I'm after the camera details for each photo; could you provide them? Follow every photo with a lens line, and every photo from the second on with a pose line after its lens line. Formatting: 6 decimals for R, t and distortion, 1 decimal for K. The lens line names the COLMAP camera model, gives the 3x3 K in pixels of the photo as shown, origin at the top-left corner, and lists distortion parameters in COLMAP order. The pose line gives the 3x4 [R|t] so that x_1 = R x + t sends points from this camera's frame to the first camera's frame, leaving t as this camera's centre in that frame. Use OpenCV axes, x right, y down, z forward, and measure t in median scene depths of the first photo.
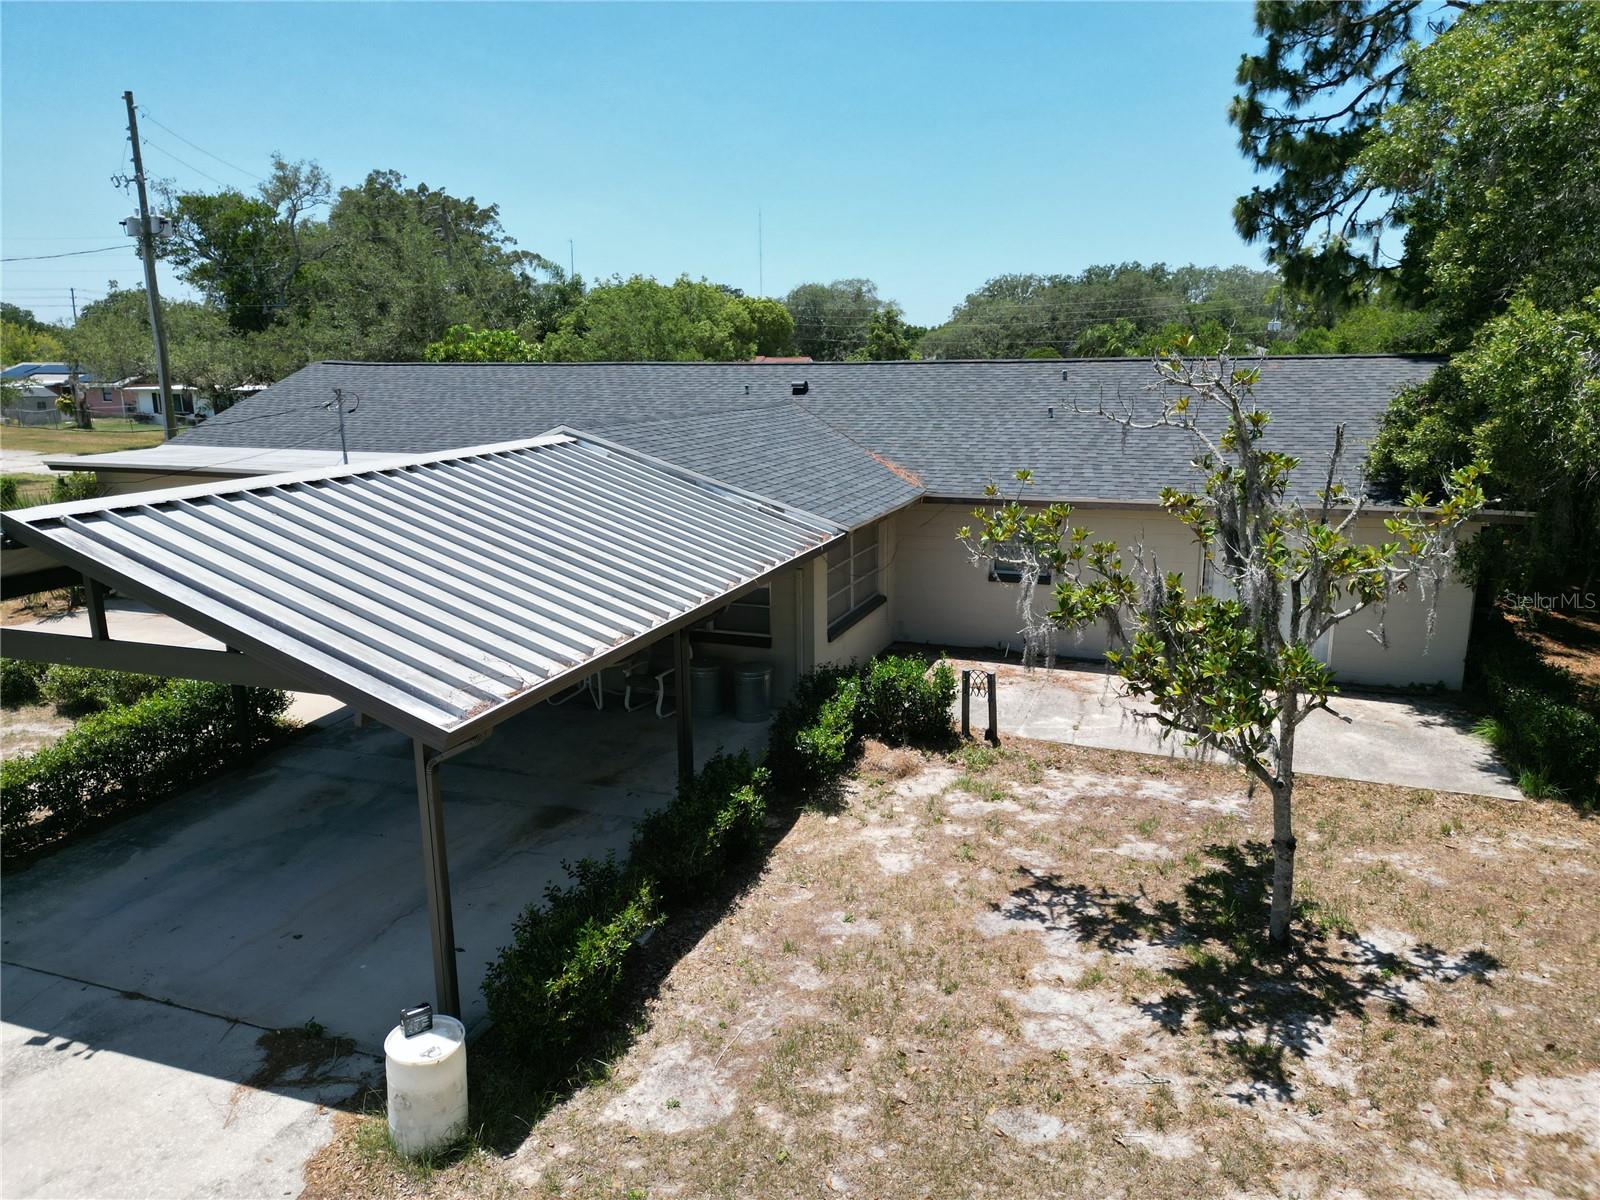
lens RADIAL K [[1110.6, 0, 800.3], [0, 1110.6, 589.6], [0, 0, 1]] dist [0.074233, -0.074589]
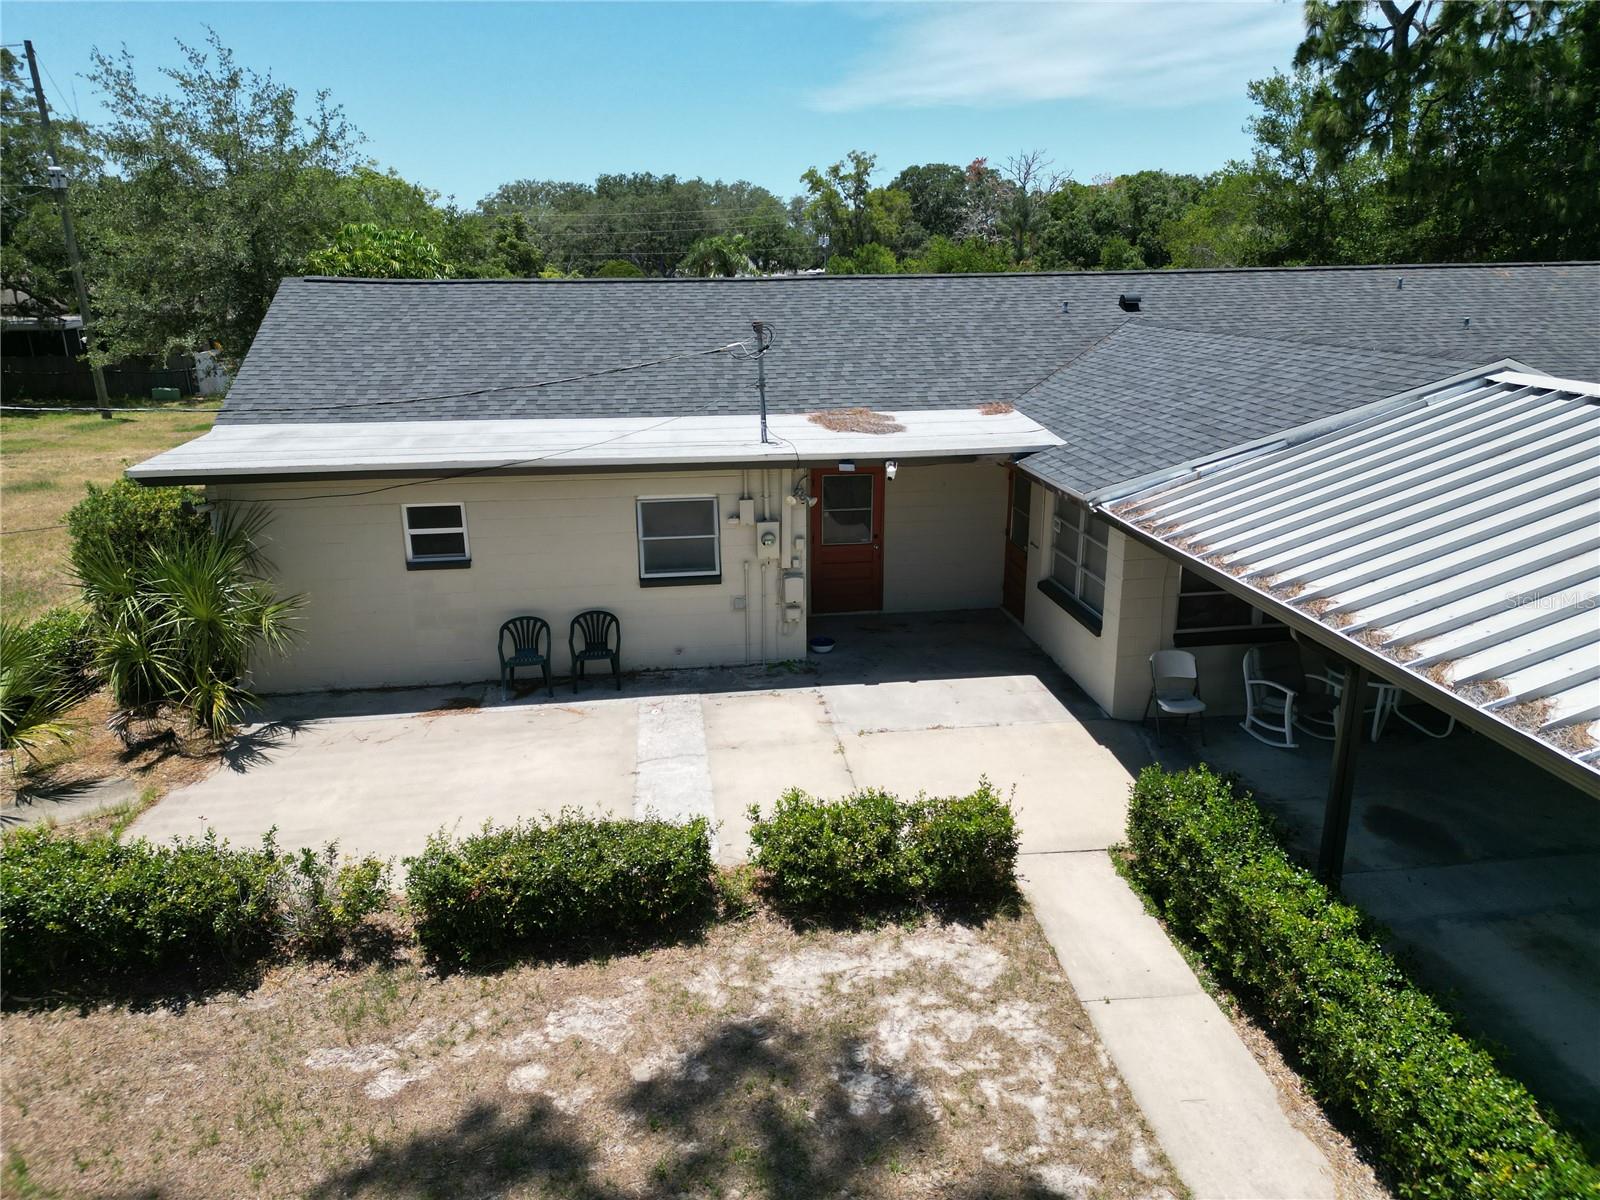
lens RADIAL K [[1110.6, 0, 800.3], [0, 1110.6, 589.6], [0, 0, 1]] dist [0.074233, -0.074589]
pose [[0.878479, -0.132522, 0.459035, -1.130416], [0.098955, 0.990397, 0.096551, -0.133770], [-0.467422, -0.039394, 0.883156, 0.658502]]
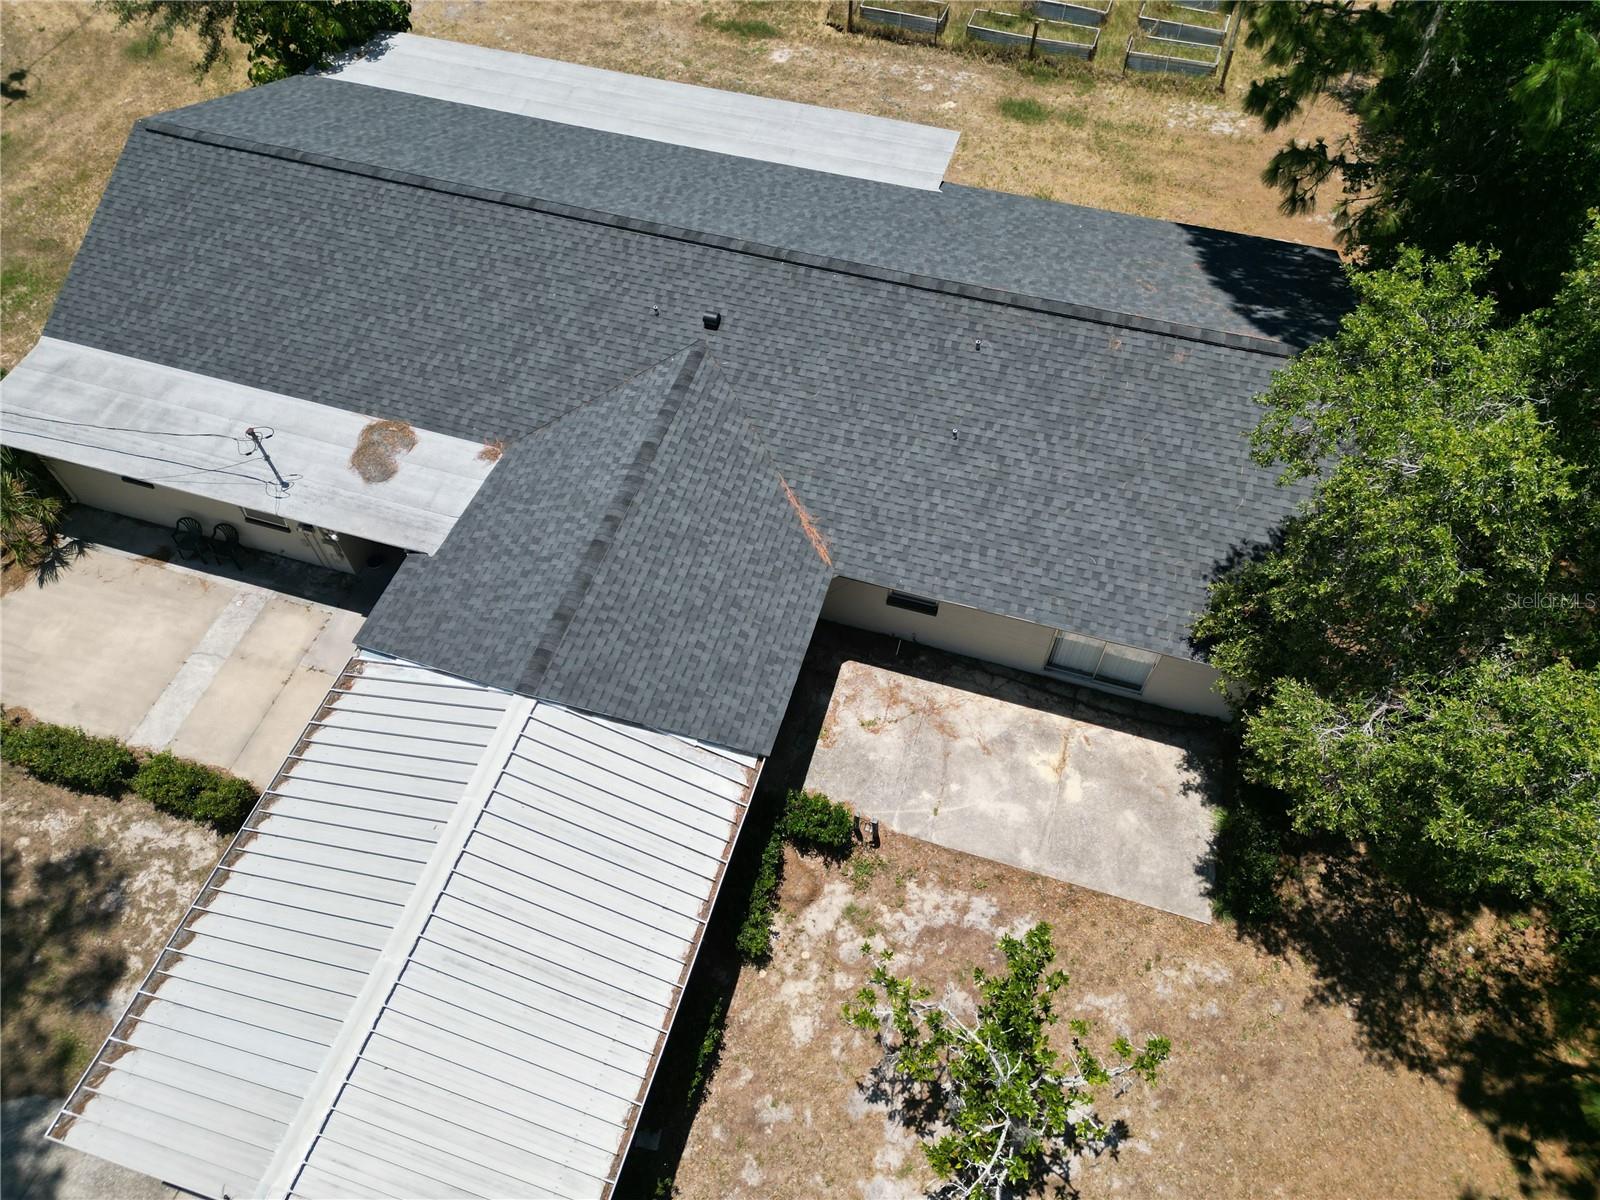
lens RADIAL K [[1110.6, 0, 800.3], [0, 1110.6, 589.6], [0, 0, 1]] dist [0.074233, -0.074589]
pose [[0.997681, -0.050649, 0.045459, 0.036771], [0.006828, 0.739069, 0.673595, -1.186084], [-0.067714, -0.671722, 0.737702, 0.213130]]
